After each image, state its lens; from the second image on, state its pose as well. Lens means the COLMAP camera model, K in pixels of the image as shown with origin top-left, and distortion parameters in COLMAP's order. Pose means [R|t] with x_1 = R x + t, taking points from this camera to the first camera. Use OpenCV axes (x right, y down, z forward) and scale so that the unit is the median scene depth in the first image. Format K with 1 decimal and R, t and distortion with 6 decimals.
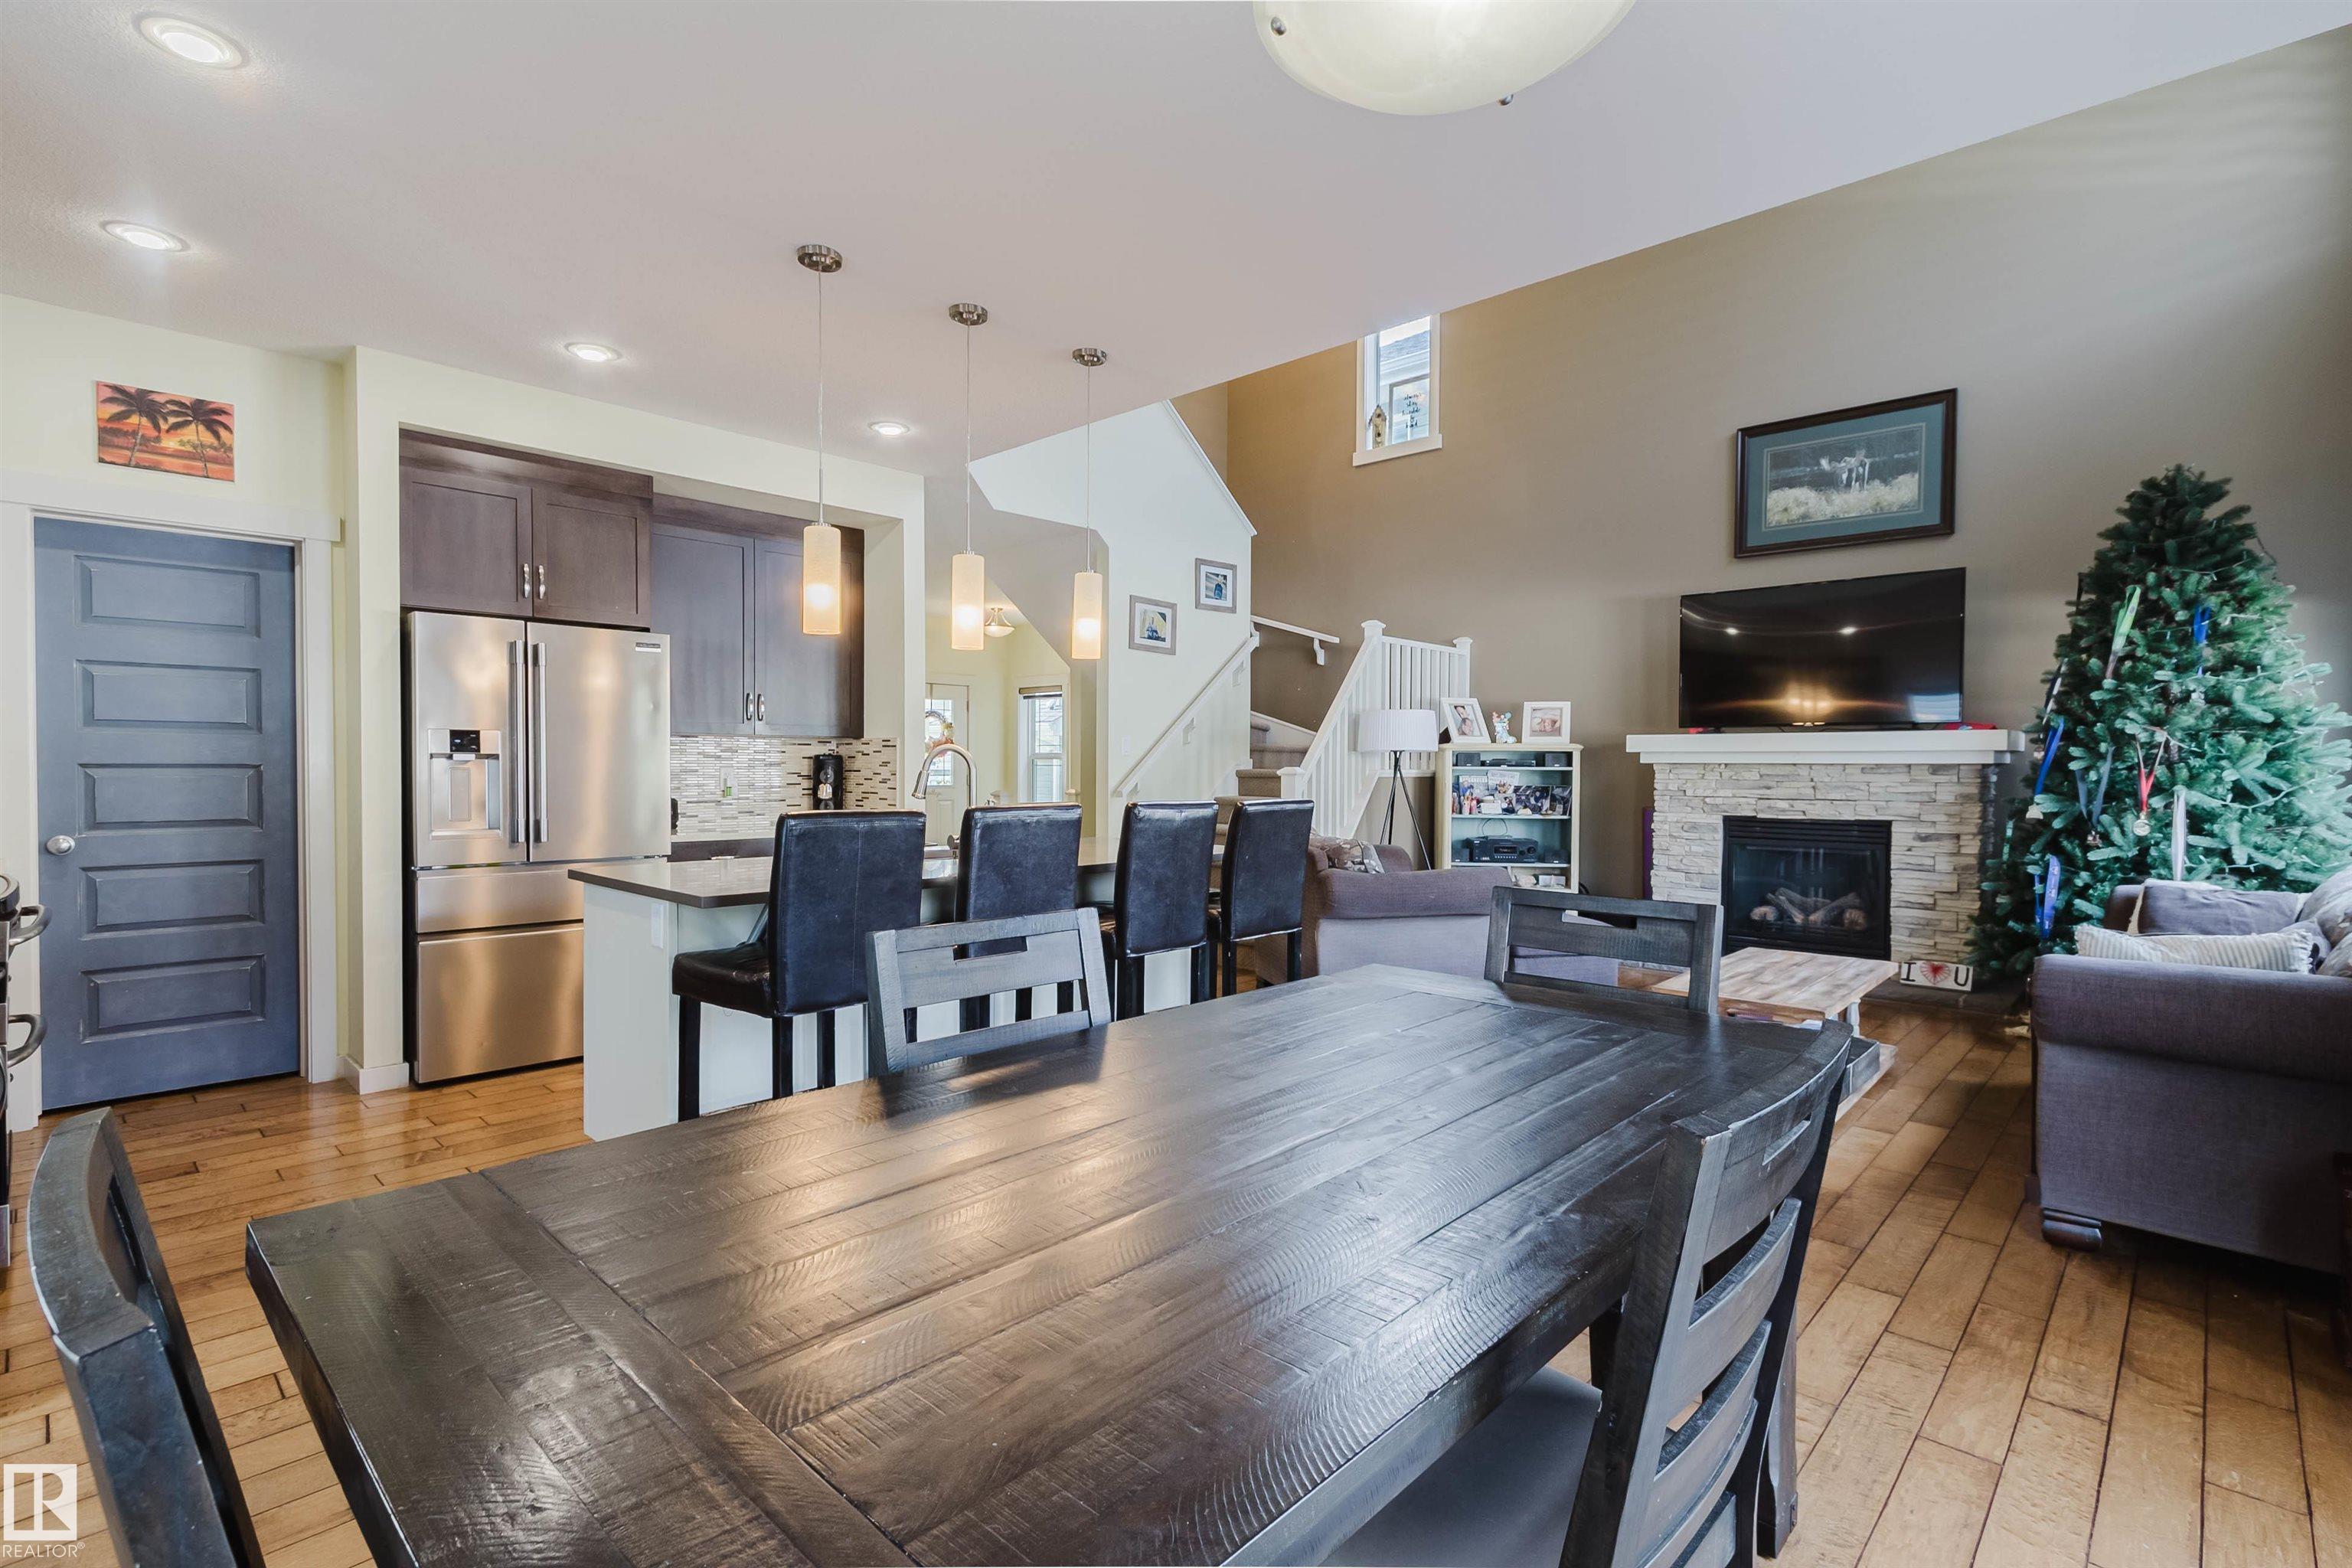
lens RADIAL K [[1103.2, 0, 1162.7], [0, 1103.2, 790.2], [0, 0, 1]] dist [0.001542, -0.000588]
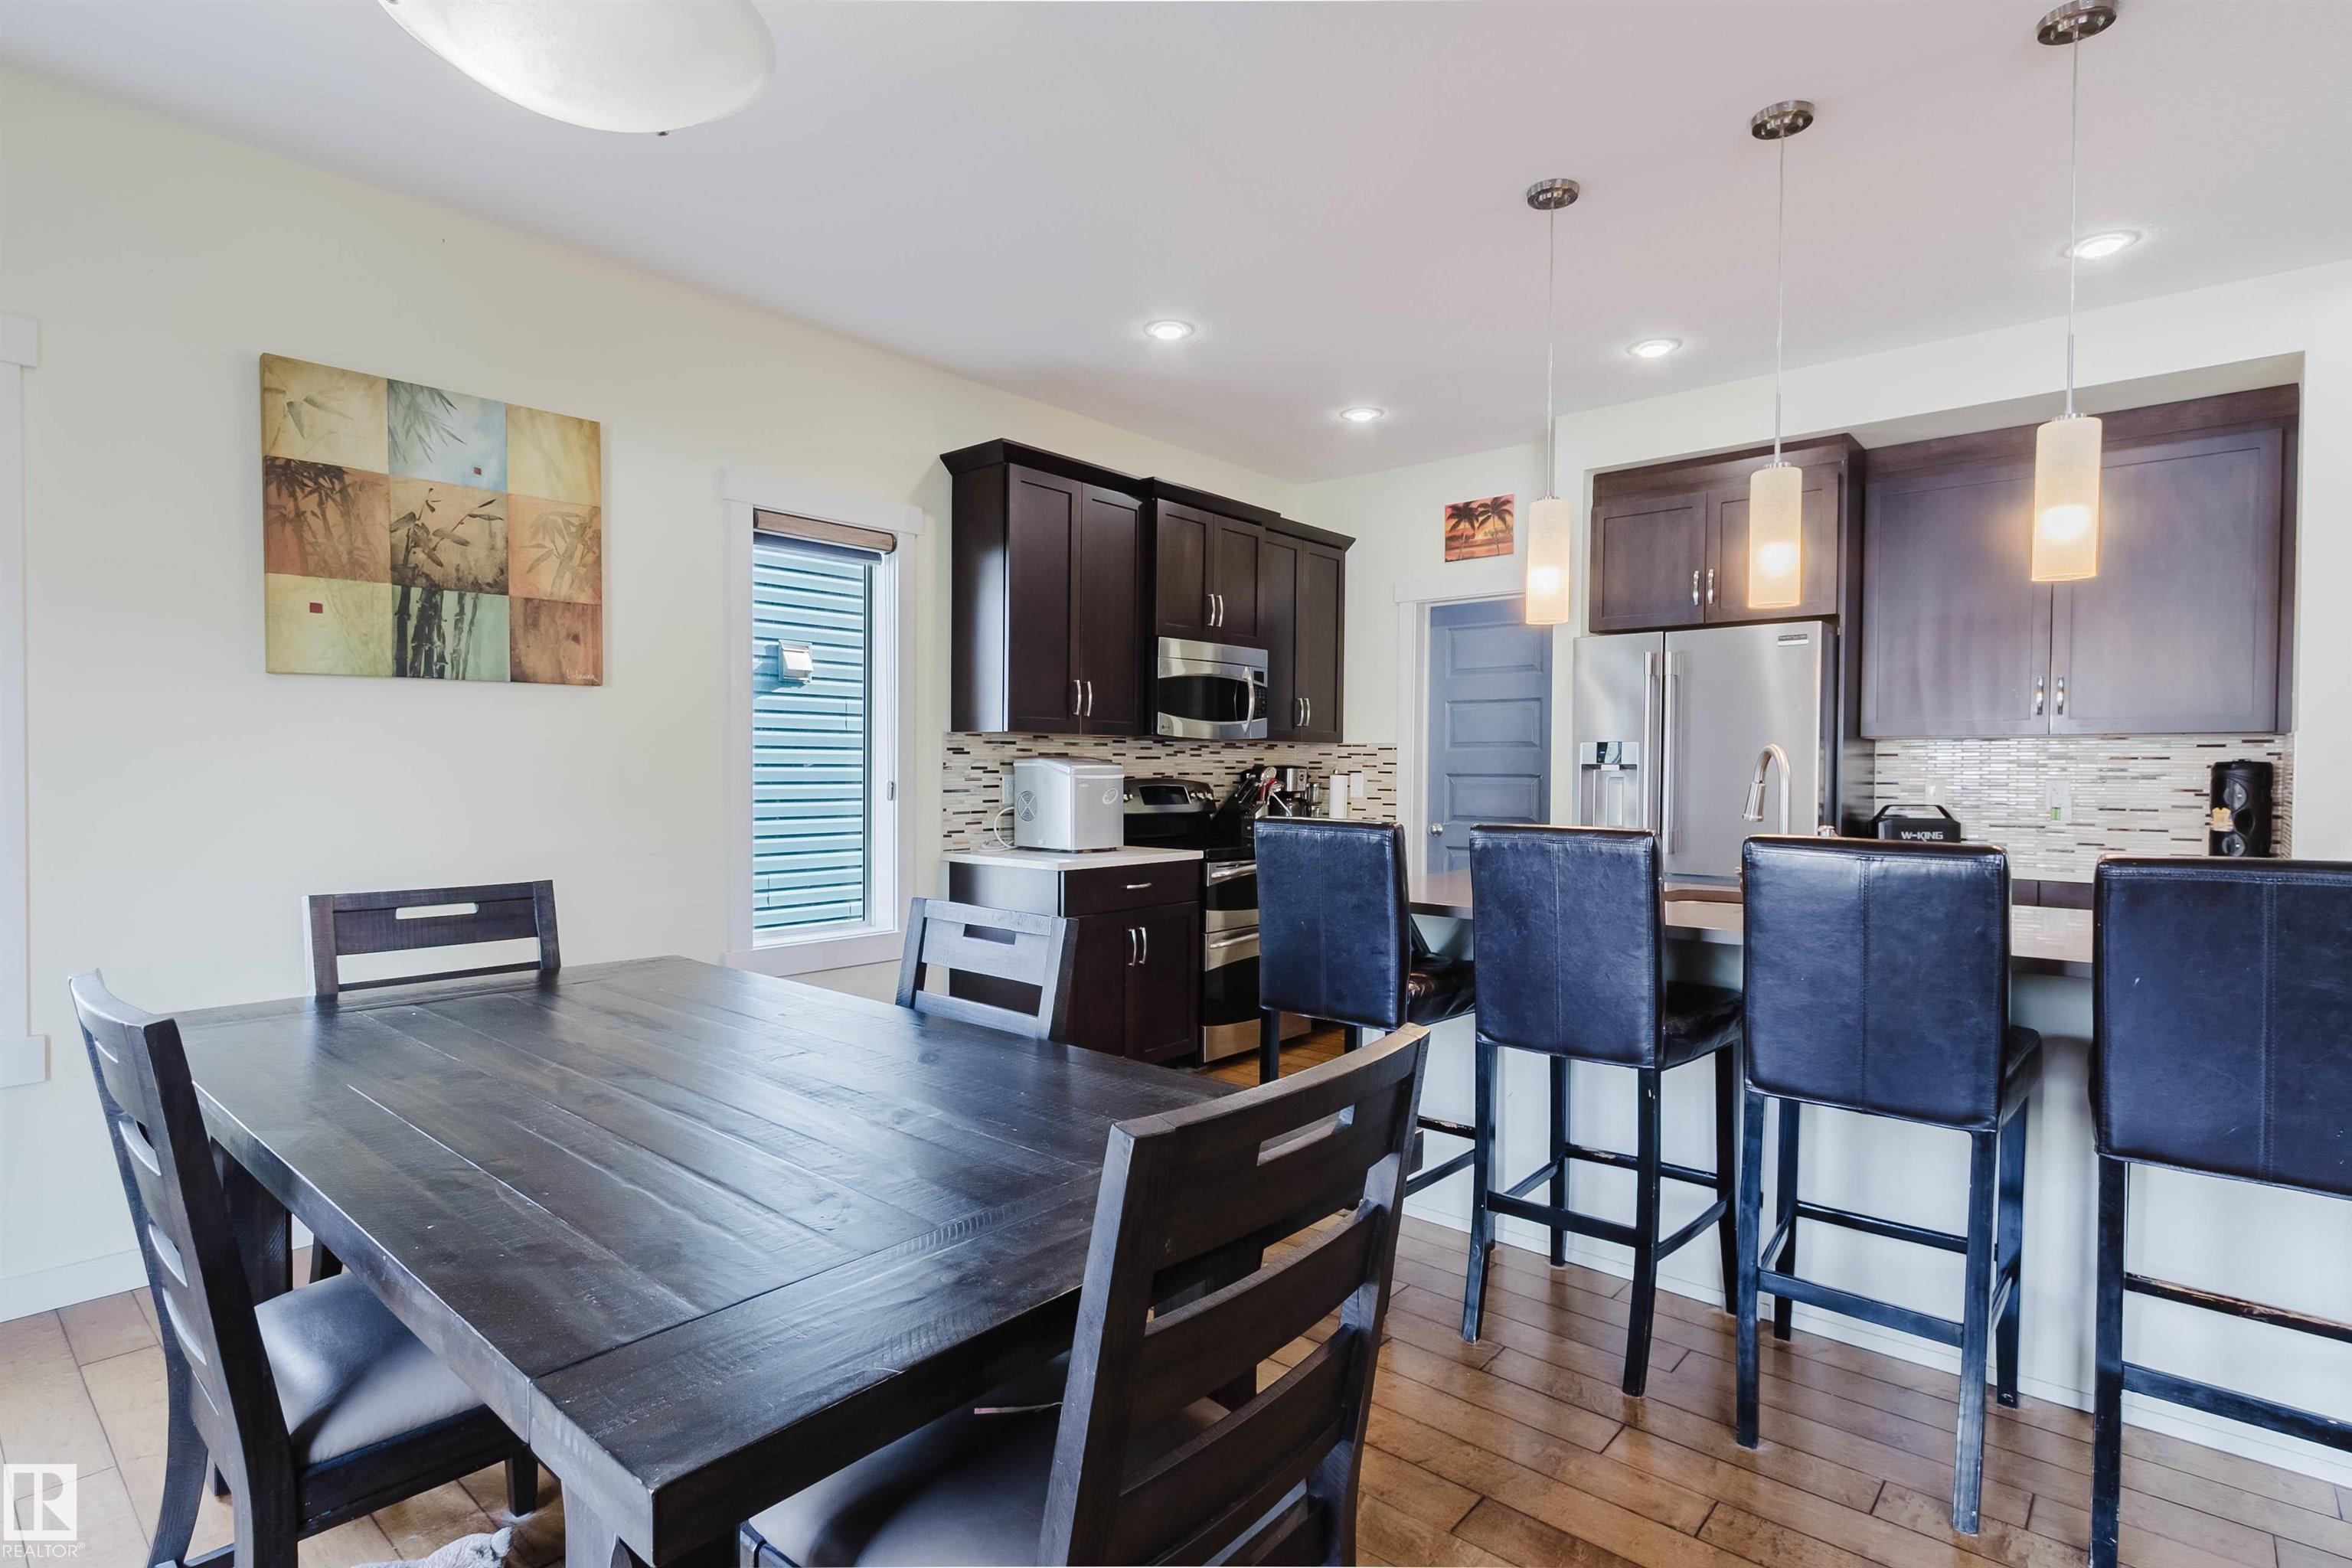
lens RADIAL K [[1168.7, 0, 1165.0], [0, 1168.7, 791.0], [0, 0, 1]] dist [0.002631, 0.000385]
pose [[0.046383, 0.014129, -0.998824, 0.326919], [-0.027477, 0.999540, 0.012864, -0.006858], [0.998546, 0.026848, 0.046750, 0.354458]]
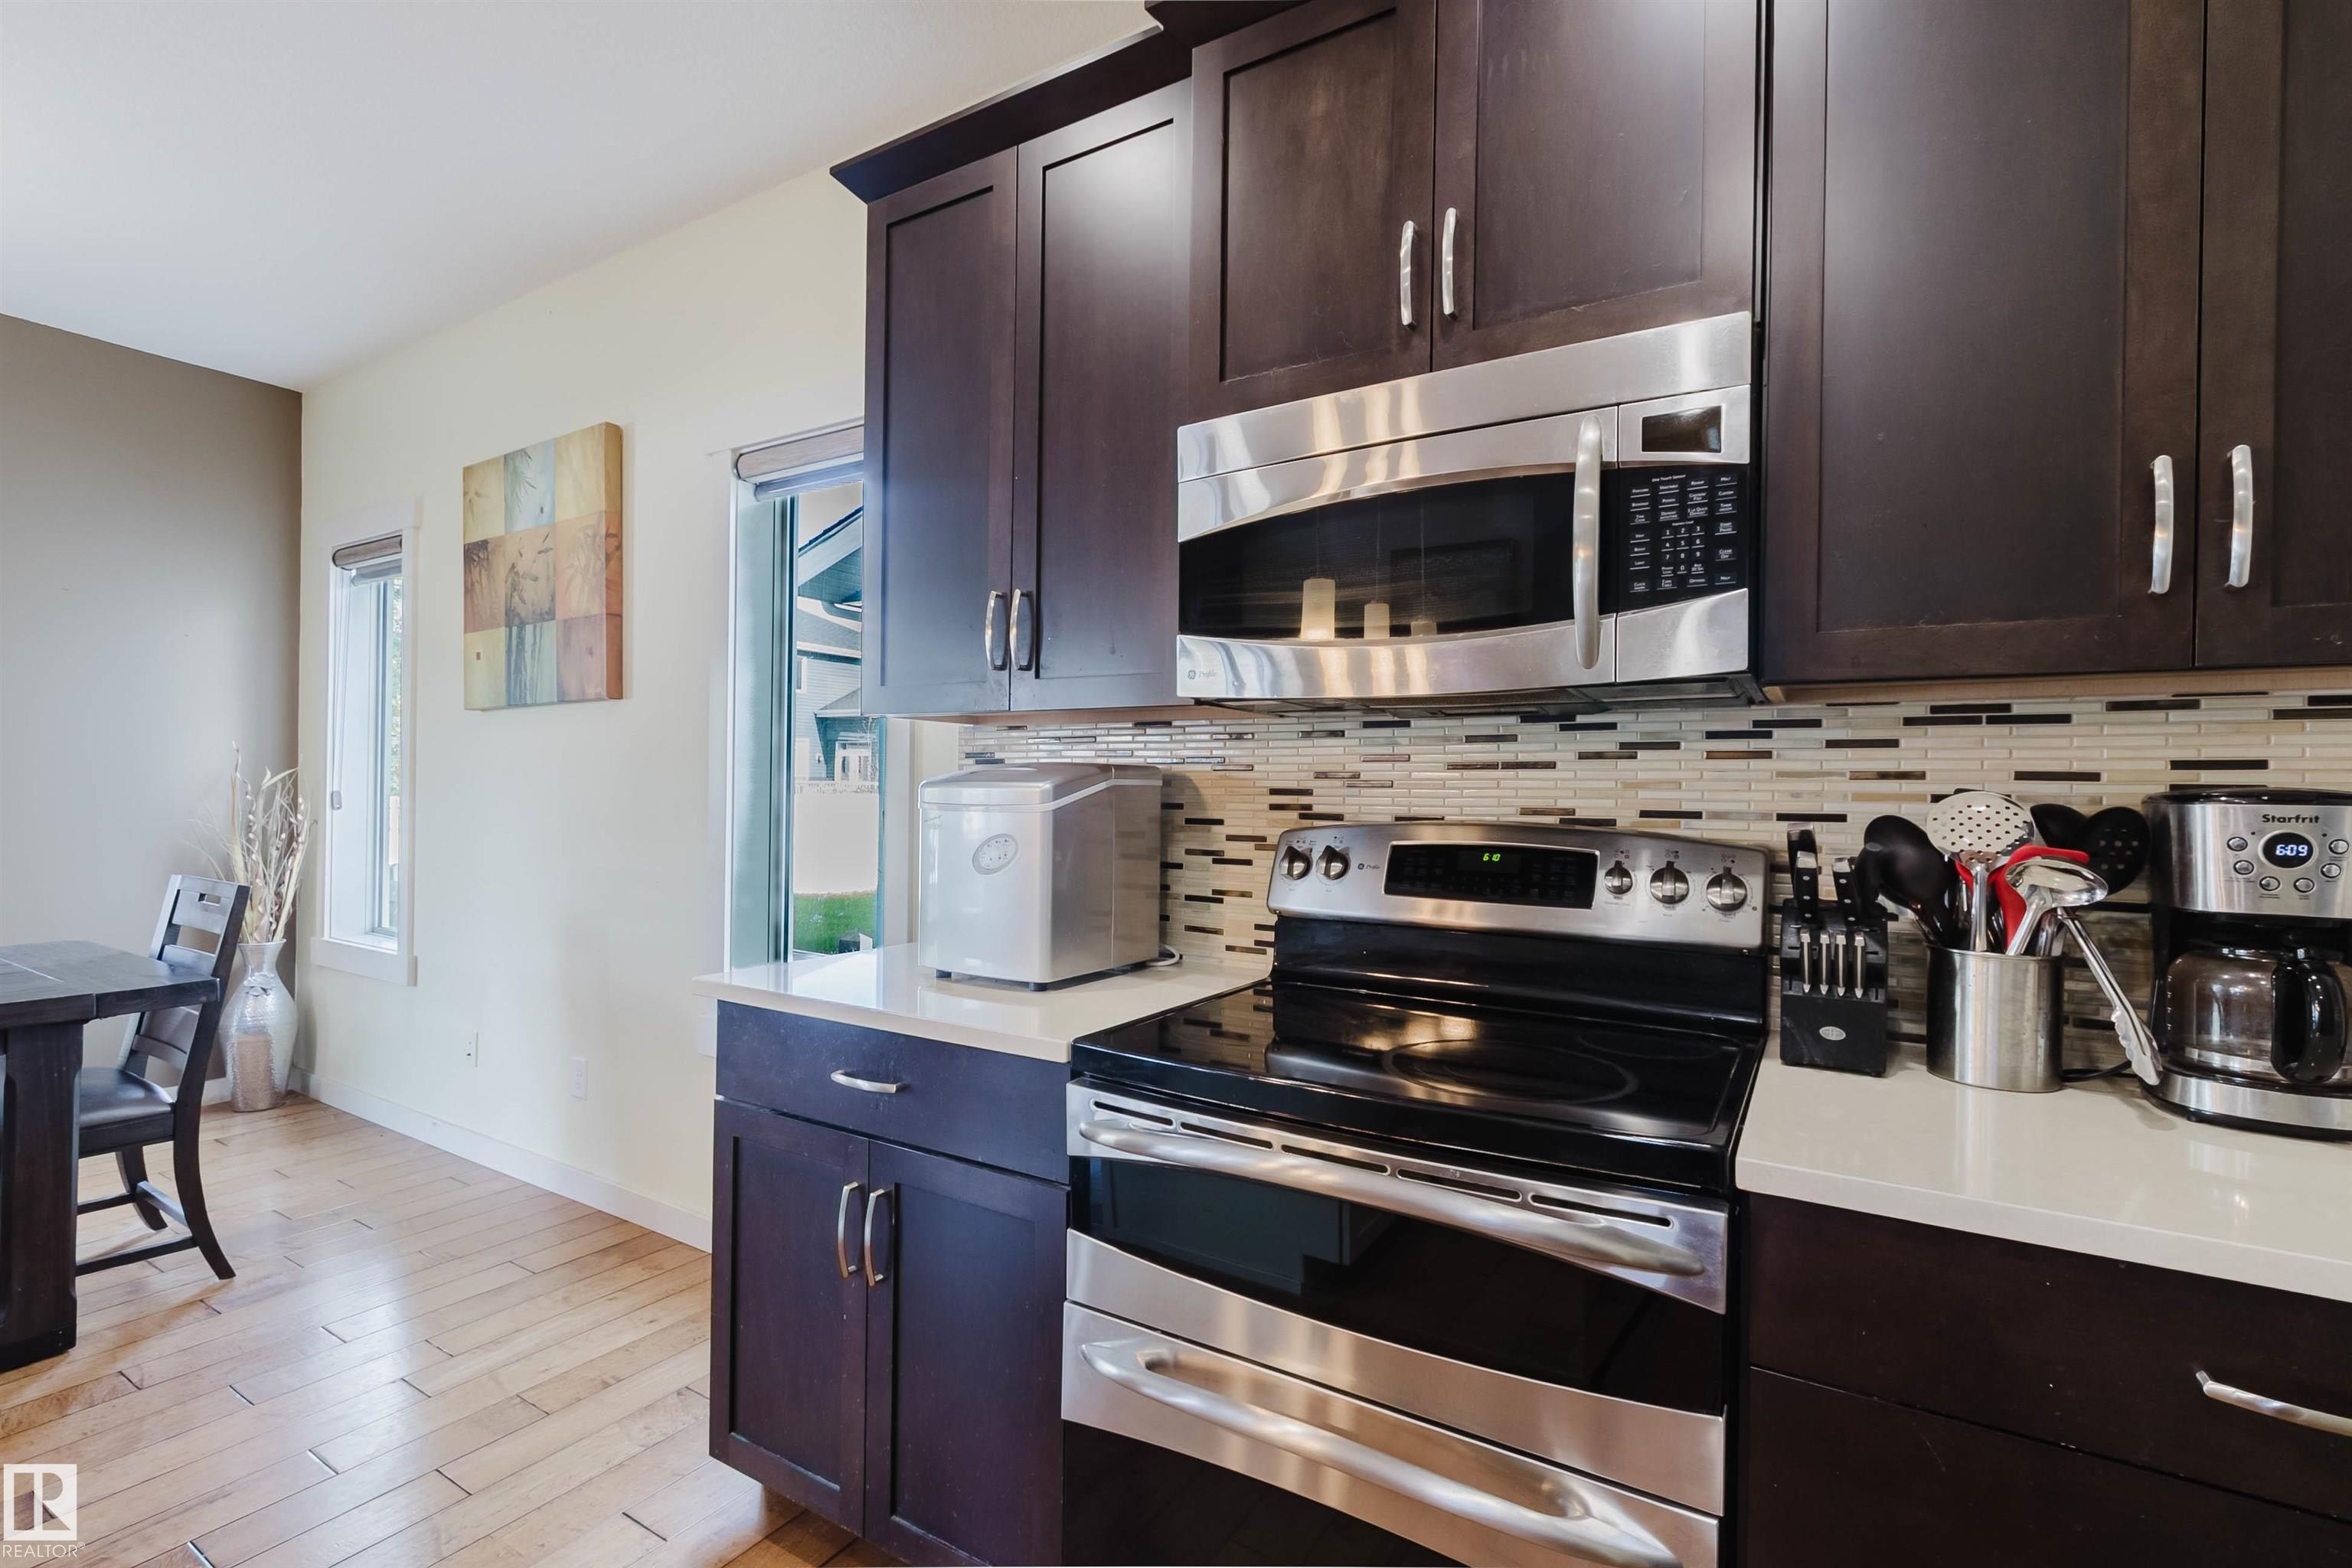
lens RADIAL K [[1070.9, 0, 1169.9], [0, 1070.9, 789.3], [0, 0, 1]] dist [0.001435, -0.000295]
pose [[-0.978660, -0.019832, -0.204527, -0.412052], [-0.024396, 0.999506, 0.019817, -0.017313], [0.204033, 0.024384, -0.978660, 0.643680]]
